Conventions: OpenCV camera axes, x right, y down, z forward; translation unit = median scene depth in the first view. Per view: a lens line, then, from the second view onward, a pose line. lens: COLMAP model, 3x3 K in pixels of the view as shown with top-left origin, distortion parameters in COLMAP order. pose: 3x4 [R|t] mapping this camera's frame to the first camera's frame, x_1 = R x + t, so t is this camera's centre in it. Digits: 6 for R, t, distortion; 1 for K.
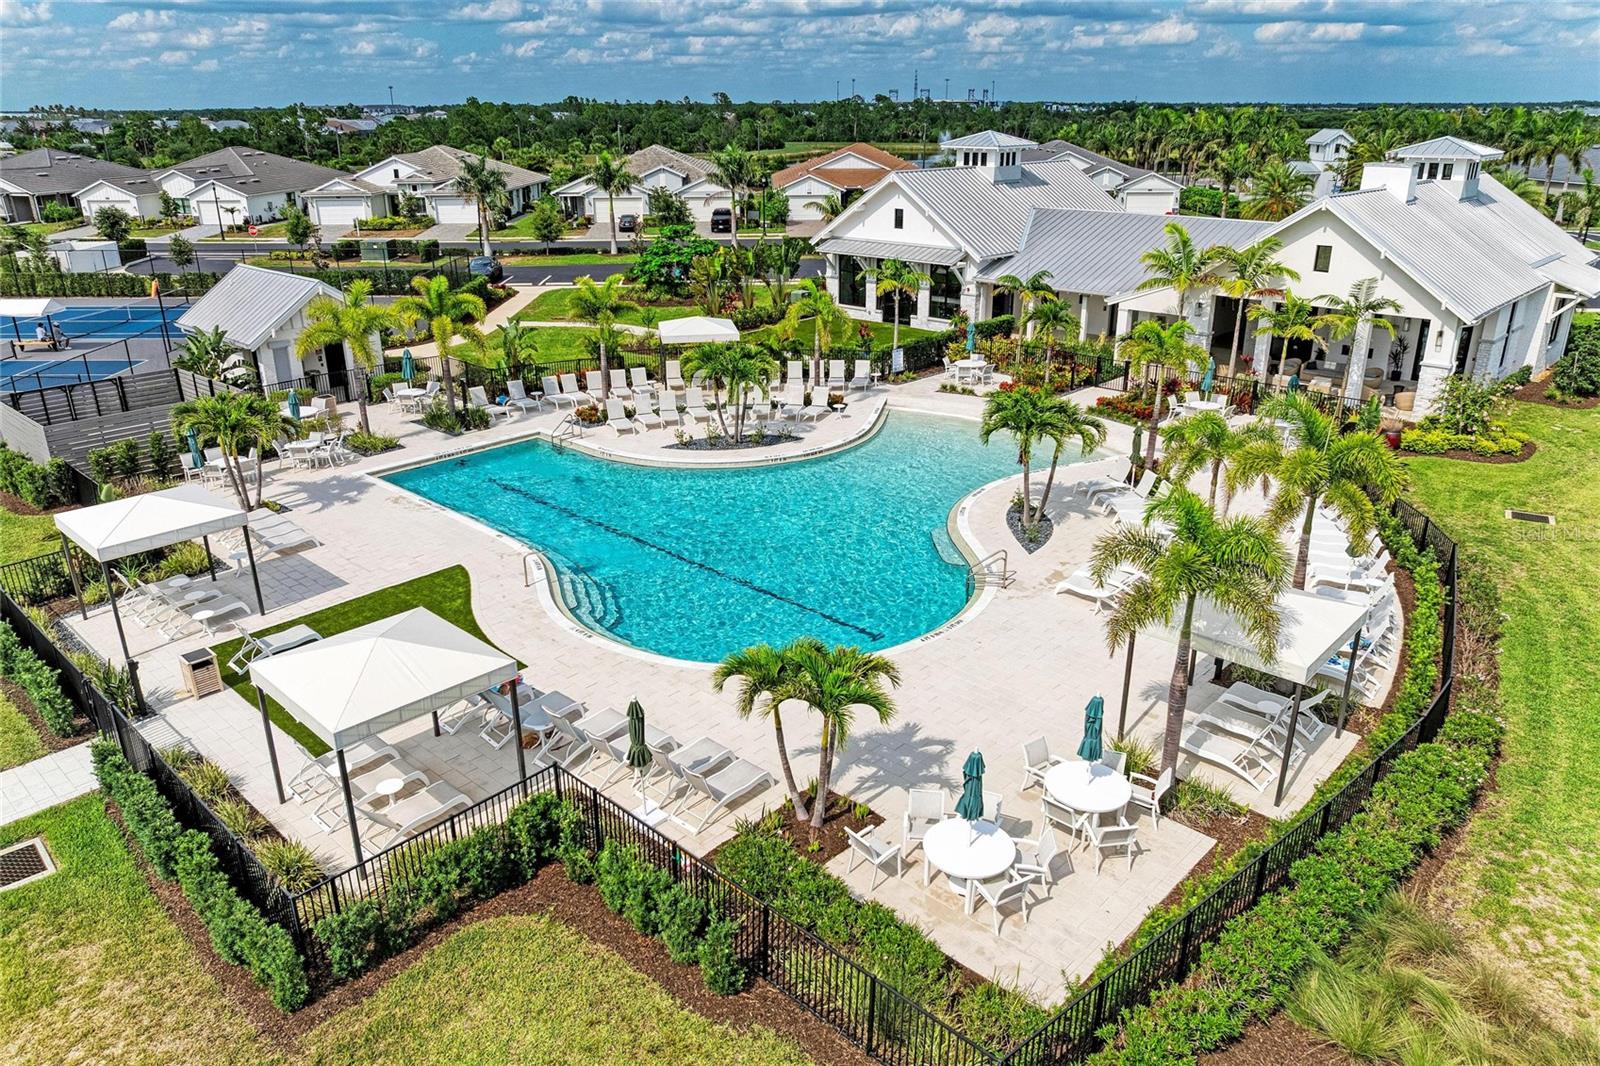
lens RADIAL K [[1120.1, 0, 800.0], [0, 1120.1, 533.0], [0, 0, 1]] dist [-0.018681, 0.006494]
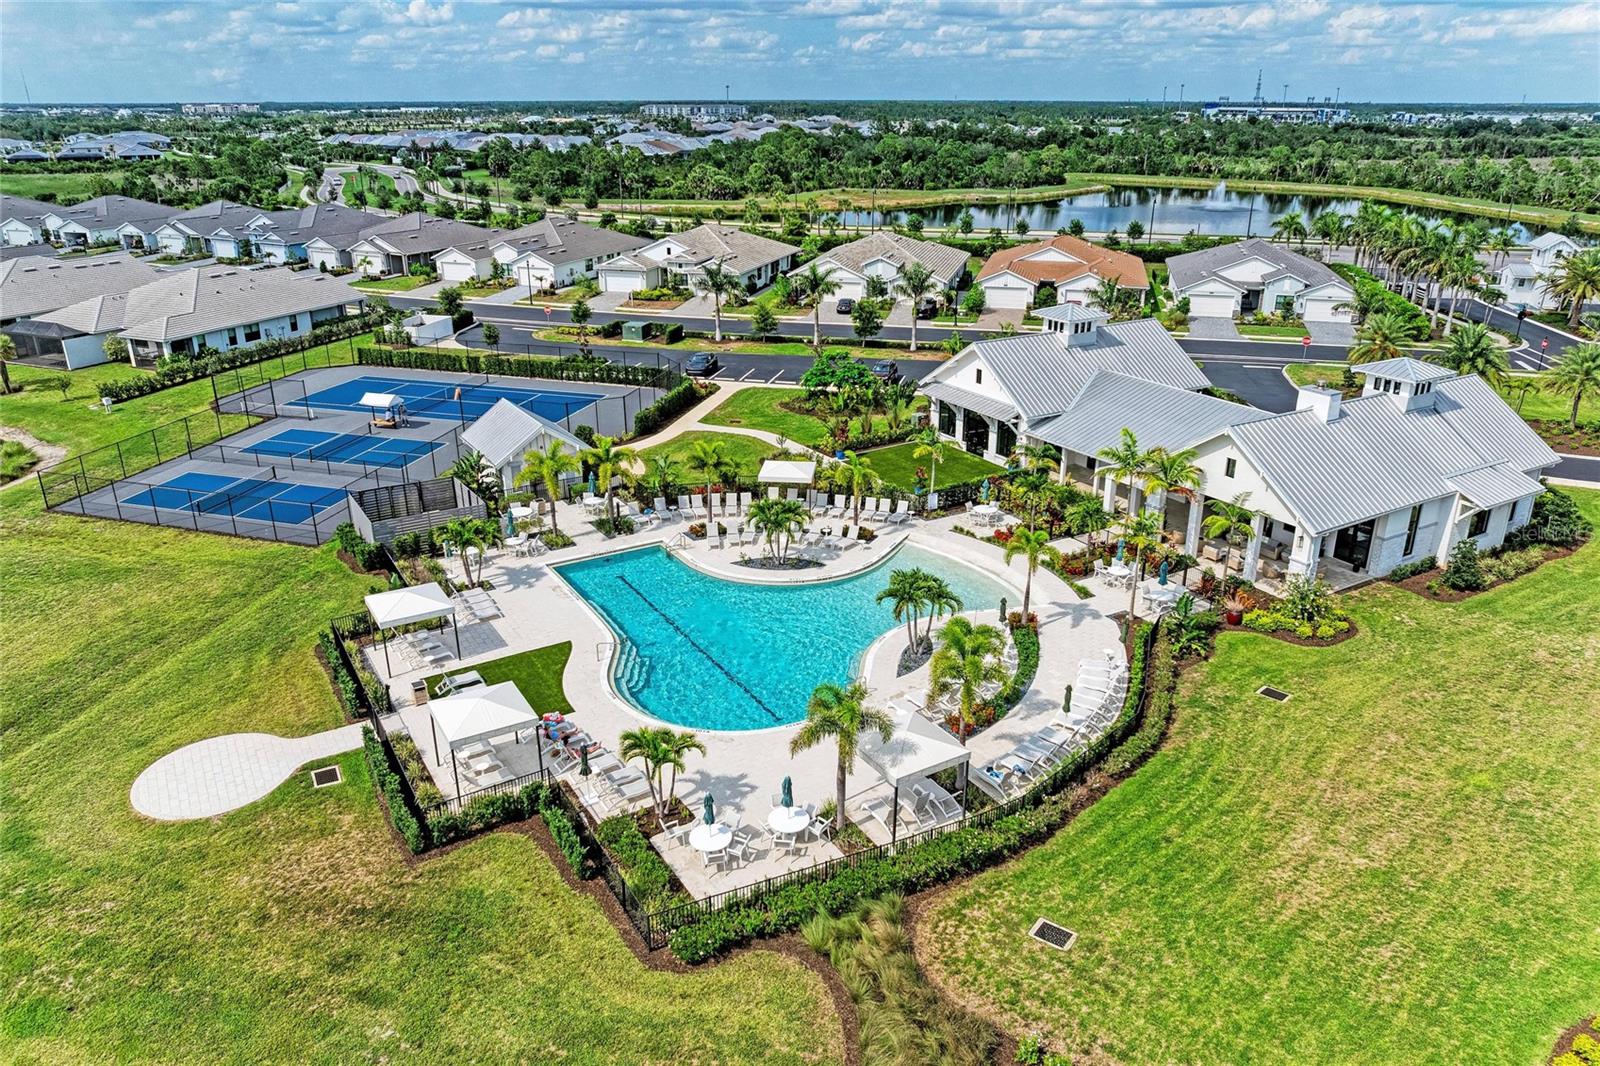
lens RADIAL K [[1111.3, 0, 800.0], [0, 1111.3, 533.0], [0, 0, 1]] dist [0.001586, 0.001703]
pose [[0.964156, 0.100860, -0.245417, 0.304398], [-0.100526, 0.994837, 0.013919, -0.134668], [0.245554, 0.011251, 0.969318, -0.401316]]
